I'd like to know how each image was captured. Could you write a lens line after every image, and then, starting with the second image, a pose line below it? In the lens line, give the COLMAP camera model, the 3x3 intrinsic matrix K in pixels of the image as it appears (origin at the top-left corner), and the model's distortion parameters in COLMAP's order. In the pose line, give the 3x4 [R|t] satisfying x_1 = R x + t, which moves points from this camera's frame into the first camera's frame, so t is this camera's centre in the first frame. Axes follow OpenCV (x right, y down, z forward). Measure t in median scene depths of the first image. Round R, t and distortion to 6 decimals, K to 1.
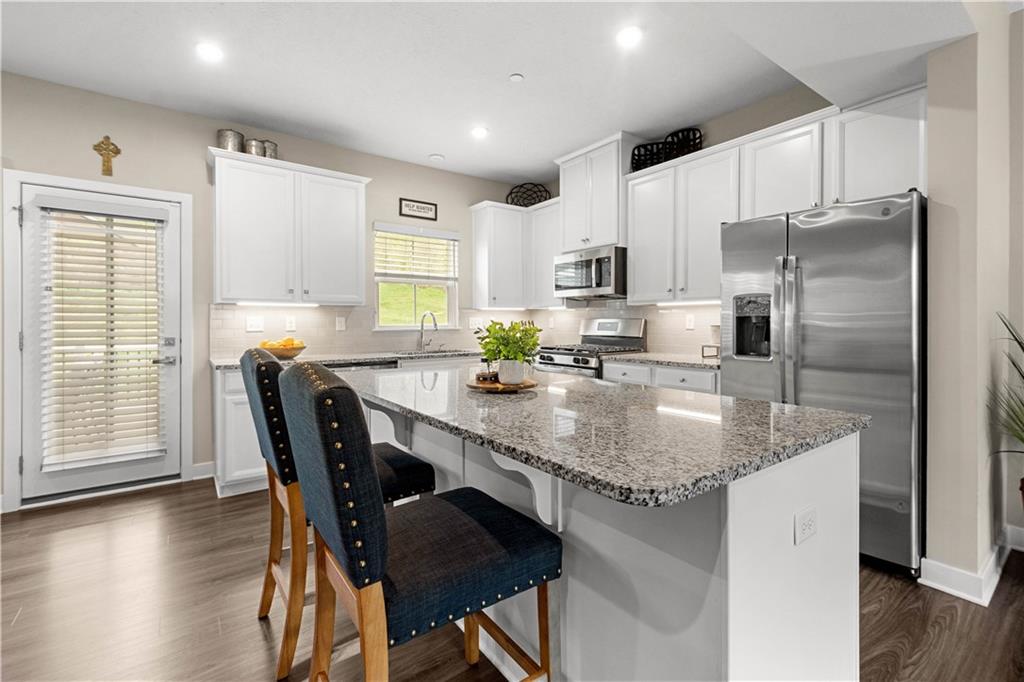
lens RADIAL K [[450.7, 0, 520.1], [0, 450.7, 325.7], [0, 0, 1]] dist [0.007022, -0.002007]
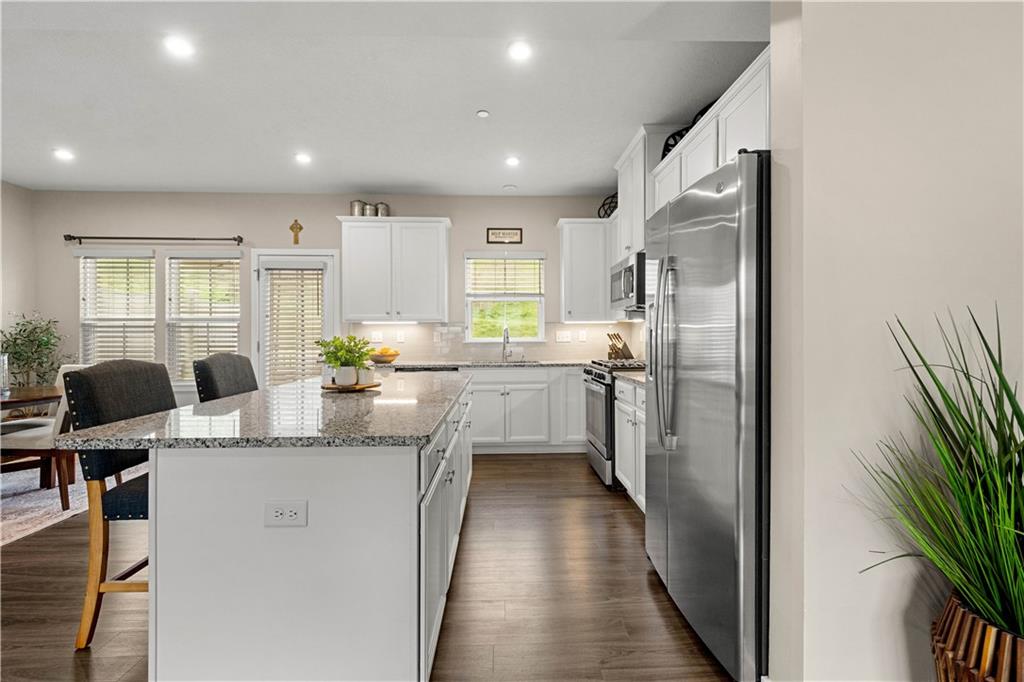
lens RADIAL K [[450.7, 0, 522.0], [0, 450.7, 335.3], [0, 0, 1]] dist [0.007022, -0.002007]
pose [[0.821768, 0.001011, -0.569821, 0.603581], [-0.003602, 0.999988, -0.003420, -0.006029], [0.569810, 0.004863, 0.821762, 0.131287]]
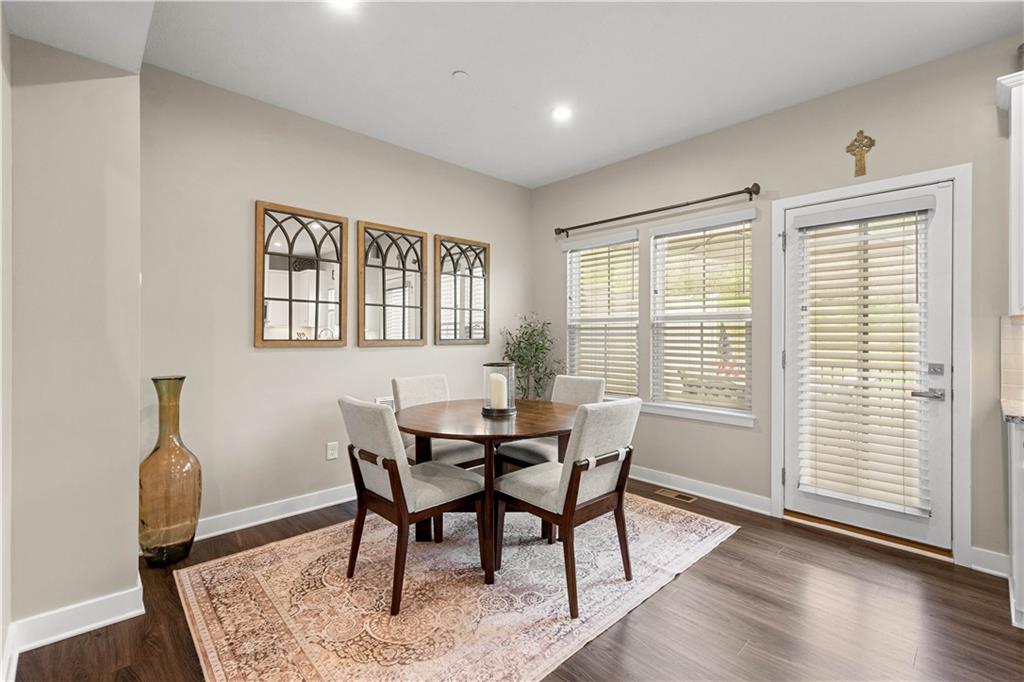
lens RADIAL K [[450.7, 0, 514.3], [0, 450.7, 332.6], [0, 0, 1]] dist [0.007022, -0.002007]
pose [[0.116649, -0.000741, -0.993173, -0.107970], [-0.006945, 0.999975, -0.001562, -0.019198], [0.993149, 0.007079, 0.116641, 0.213255]]
